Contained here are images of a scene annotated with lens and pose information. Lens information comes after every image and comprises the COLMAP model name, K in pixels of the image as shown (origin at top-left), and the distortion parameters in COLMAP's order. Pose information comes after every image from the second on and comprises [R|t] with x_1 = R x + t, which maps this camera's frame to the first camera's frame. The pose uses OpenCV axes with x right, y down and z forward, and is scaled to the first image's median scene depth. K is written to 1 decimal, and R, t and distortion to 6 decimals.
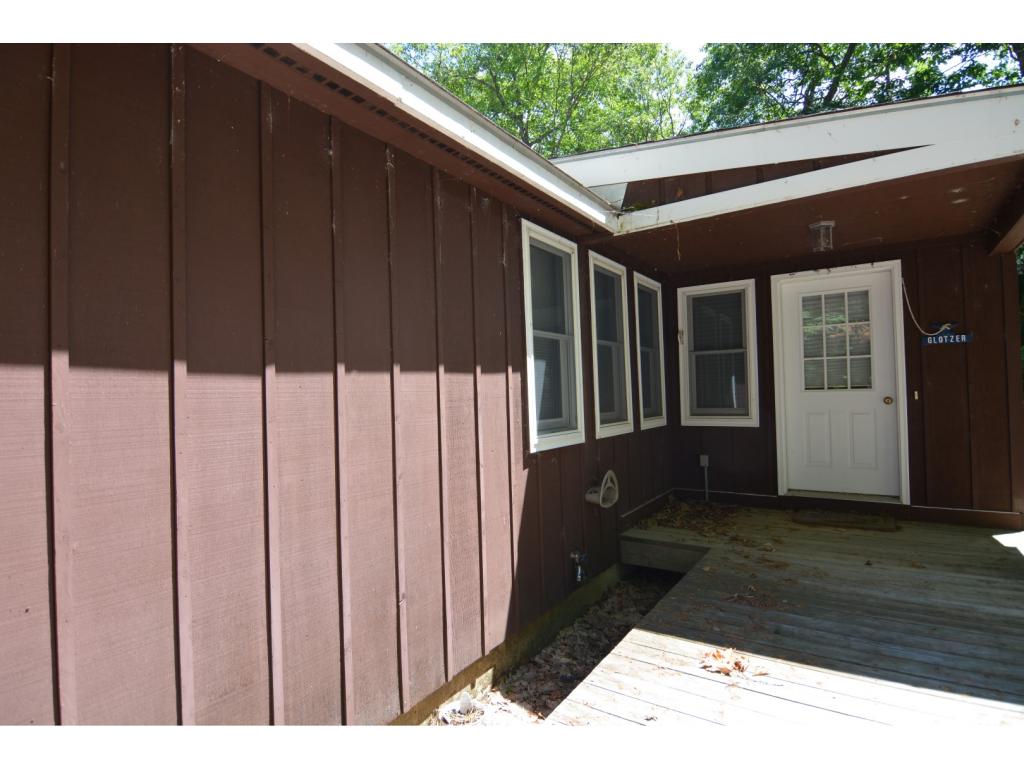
lens RADIAL K [[542.0, 0, 511.5], [0, 542.0, 384.9], [0, 0, 1]] dist [0.002892, -0.018843]
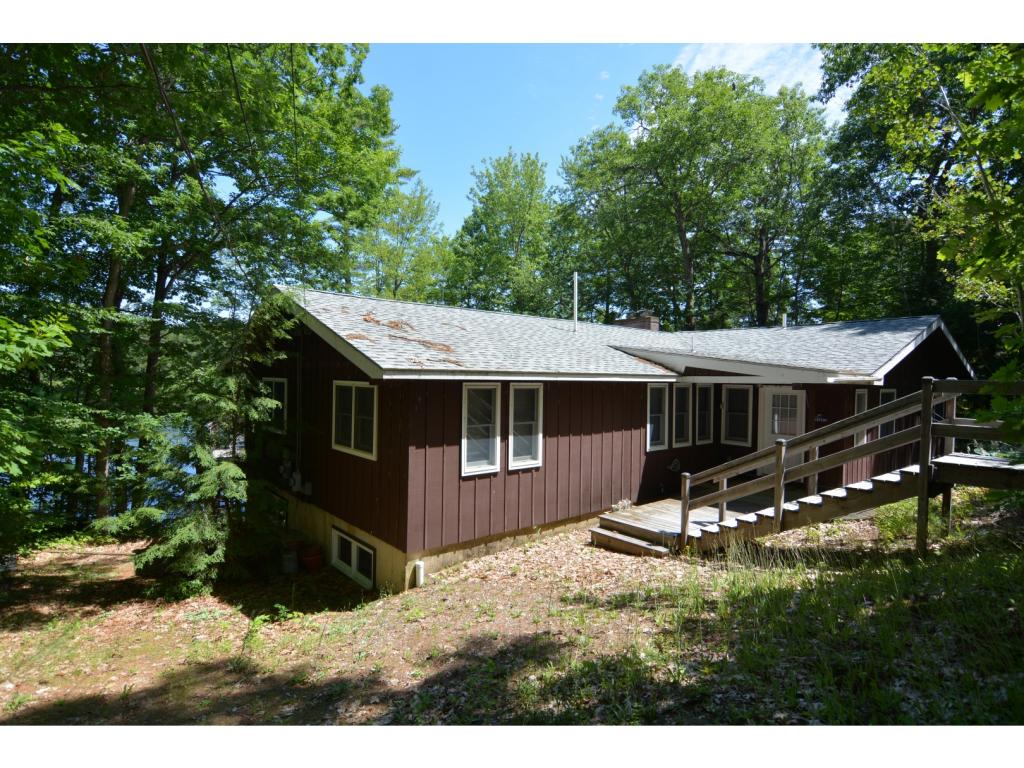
lens RADIAL K [[542.0, 0, 511.1], [0, 542.0, 382.8], [0, 0, 1]] dist [0.002892, -0.018843]
pose [[0.958575, 0.048189, -0.280733, 0.147051], [-0.038524, 0.998463, 0.039850, -0.397825], [0.282222, -0.027384, 0.958958, -2.432941]]
